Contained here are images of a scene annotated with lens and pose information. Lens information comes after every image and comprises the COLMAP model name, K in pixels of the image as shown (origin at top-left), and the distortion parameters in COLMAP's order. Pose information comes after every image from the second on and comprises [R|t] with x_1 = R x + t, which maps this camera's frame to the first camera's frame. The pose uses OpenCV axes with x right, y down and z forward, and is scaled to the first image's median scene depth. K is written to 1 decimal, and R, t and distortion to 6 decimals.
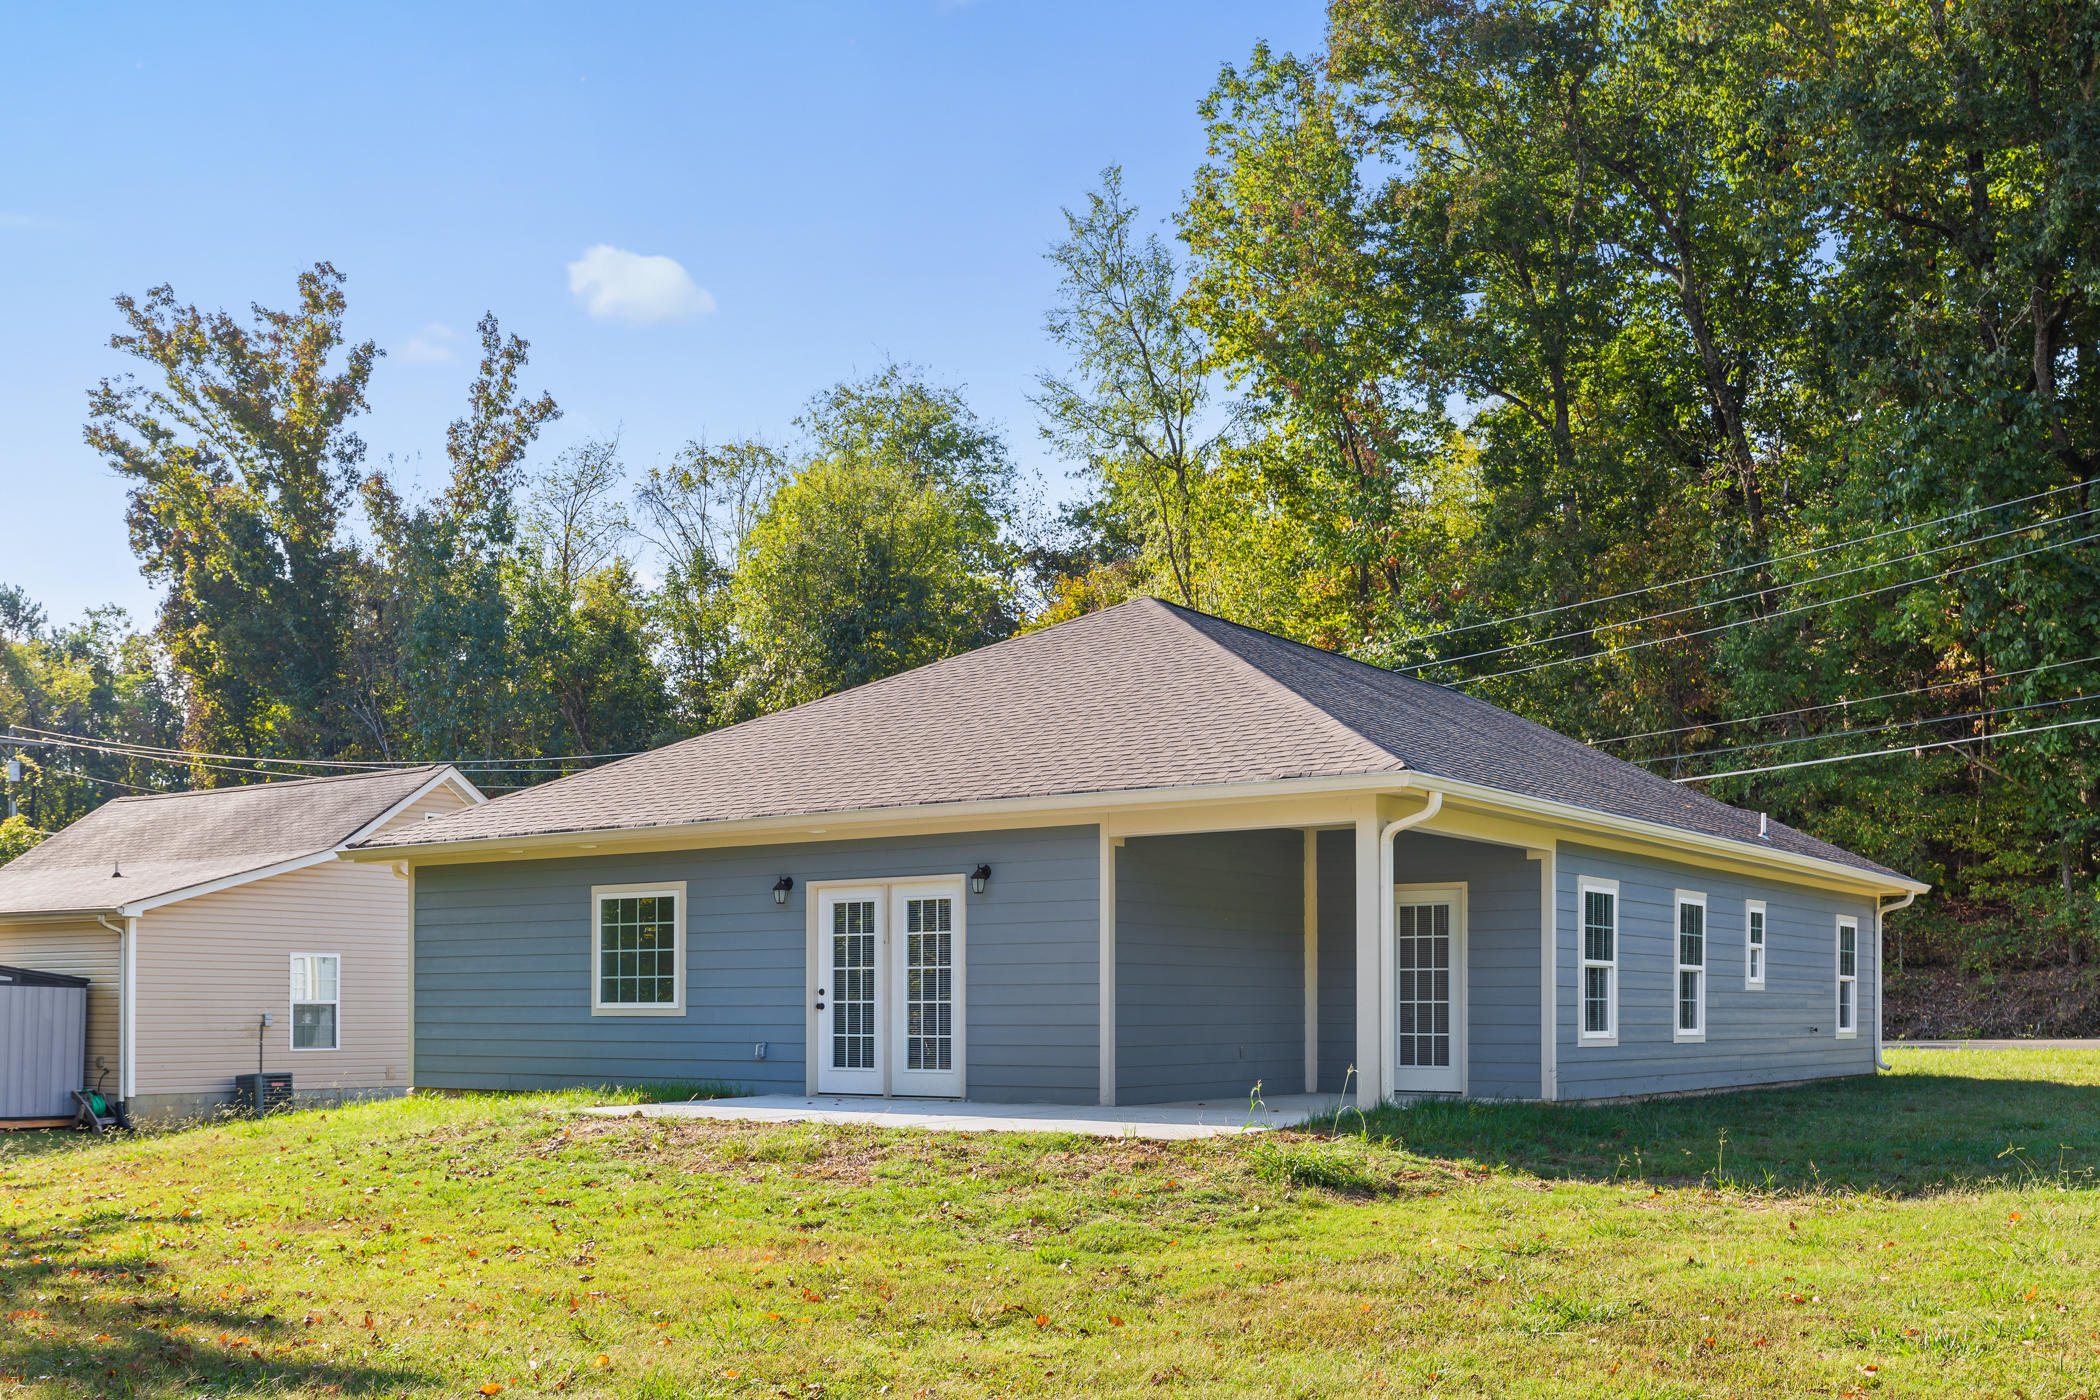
lens RADIAL K [[2058.2, 0, 1047.1], [0, 2058.2, 860.0], [0, 0, 1]] dist [0.000714, -0.004195]
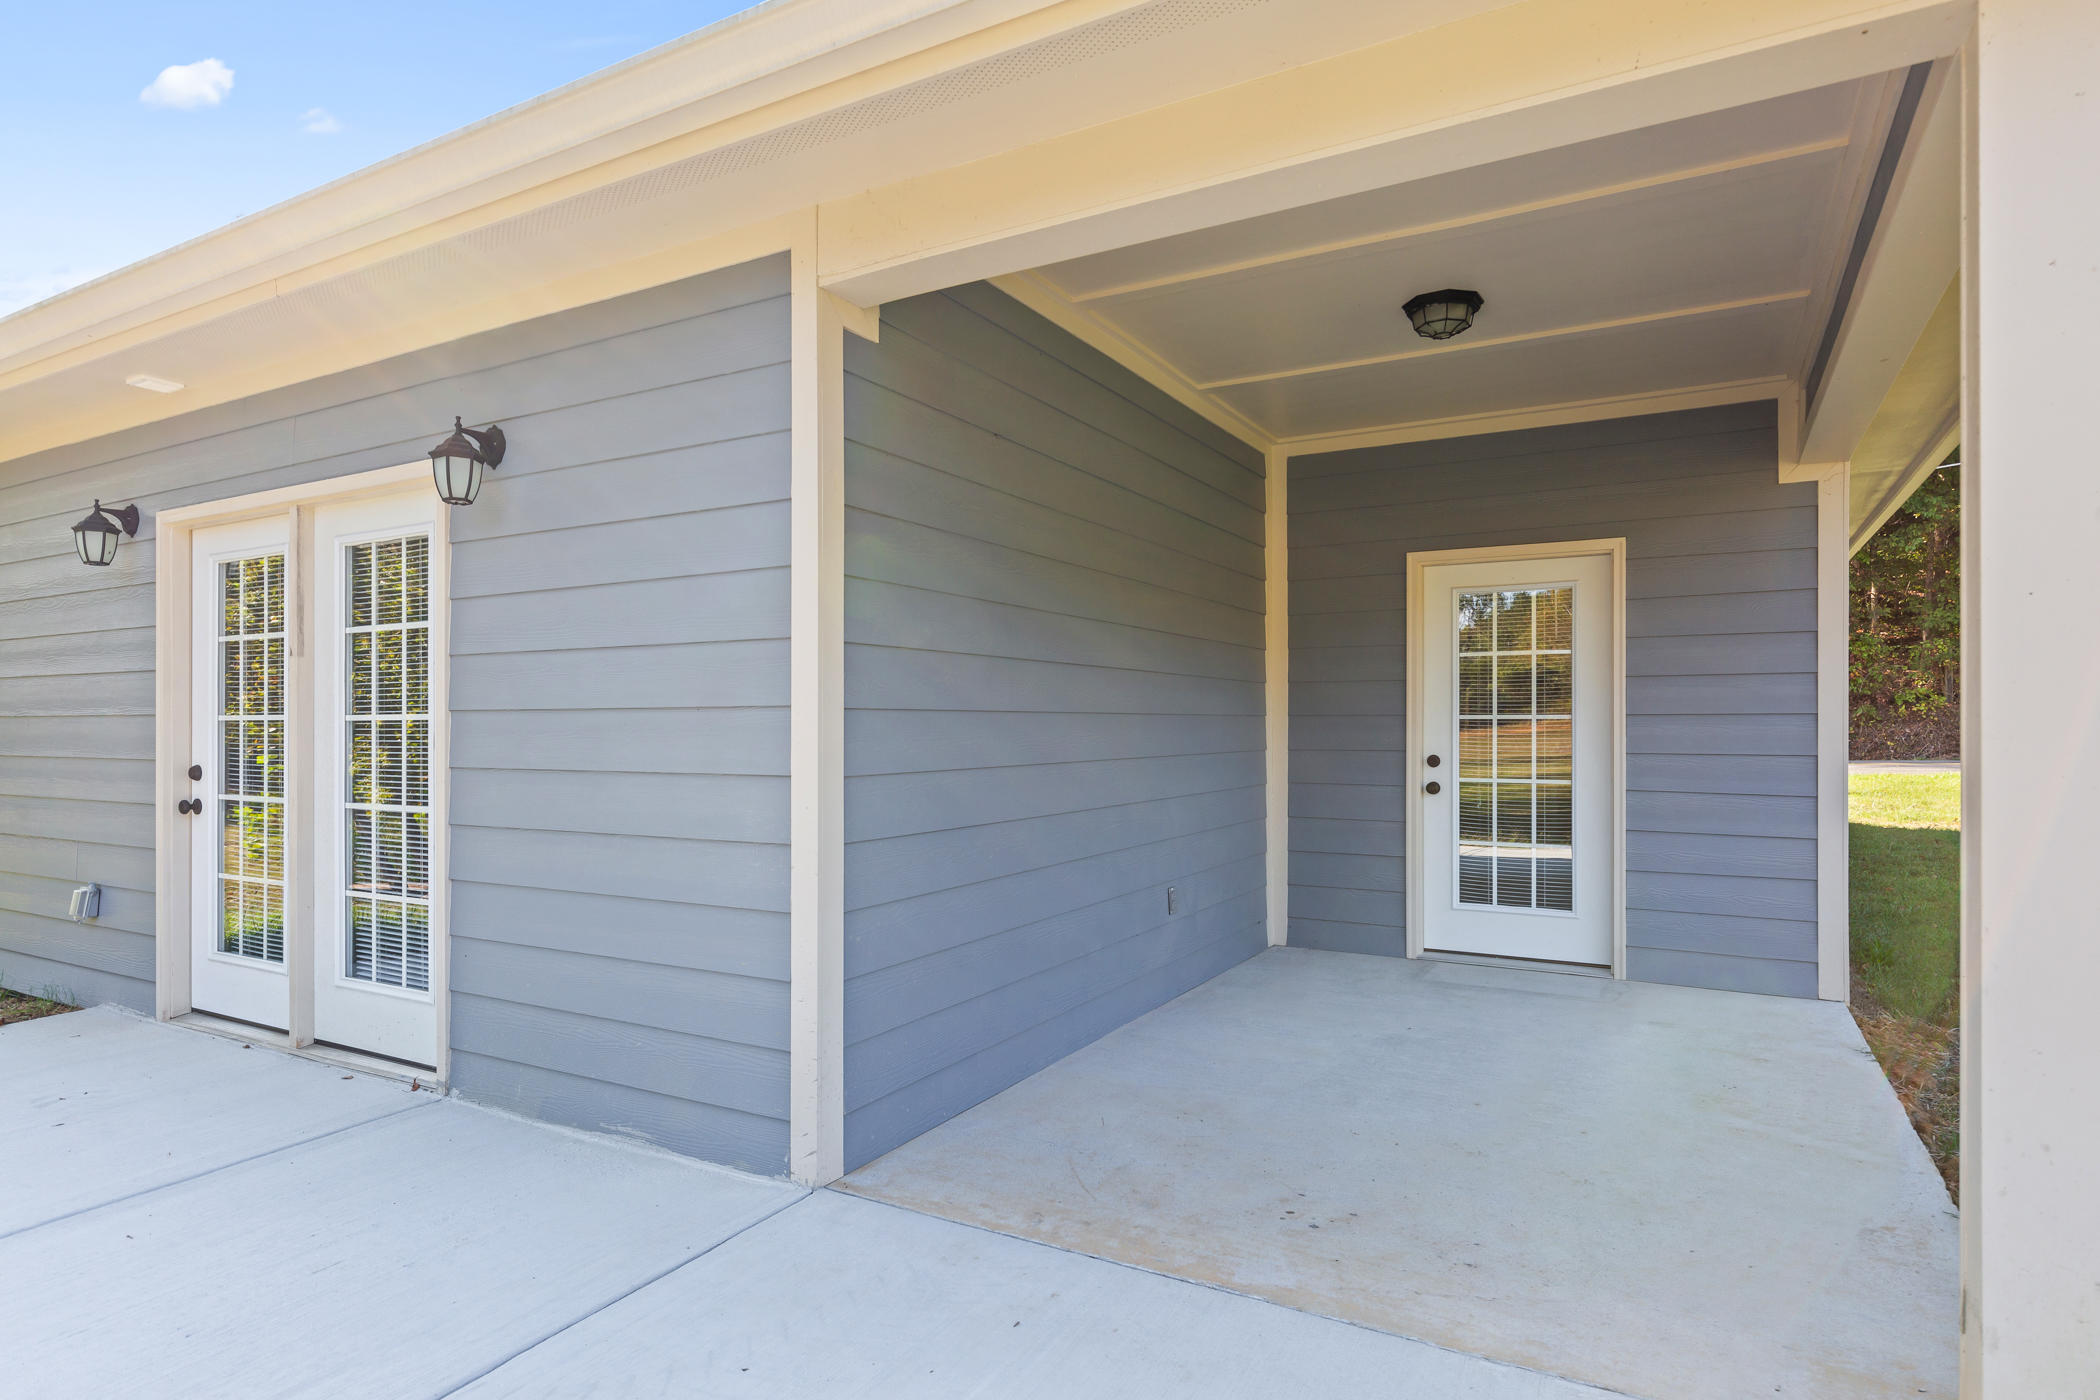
lens RADIAL K [[1133.5, 0, 1055.6], [0, 1133.5, 724.8], [0, 0, 1]] dist [0.000782, 0.000024]
pose [[0.994230, -0.001382, 0.107263, 0.042576], [-0.006502, 0.997302, 0.073113, 0.036471], [-0.107075, -0.073389, 0.991539, 0.758556]]
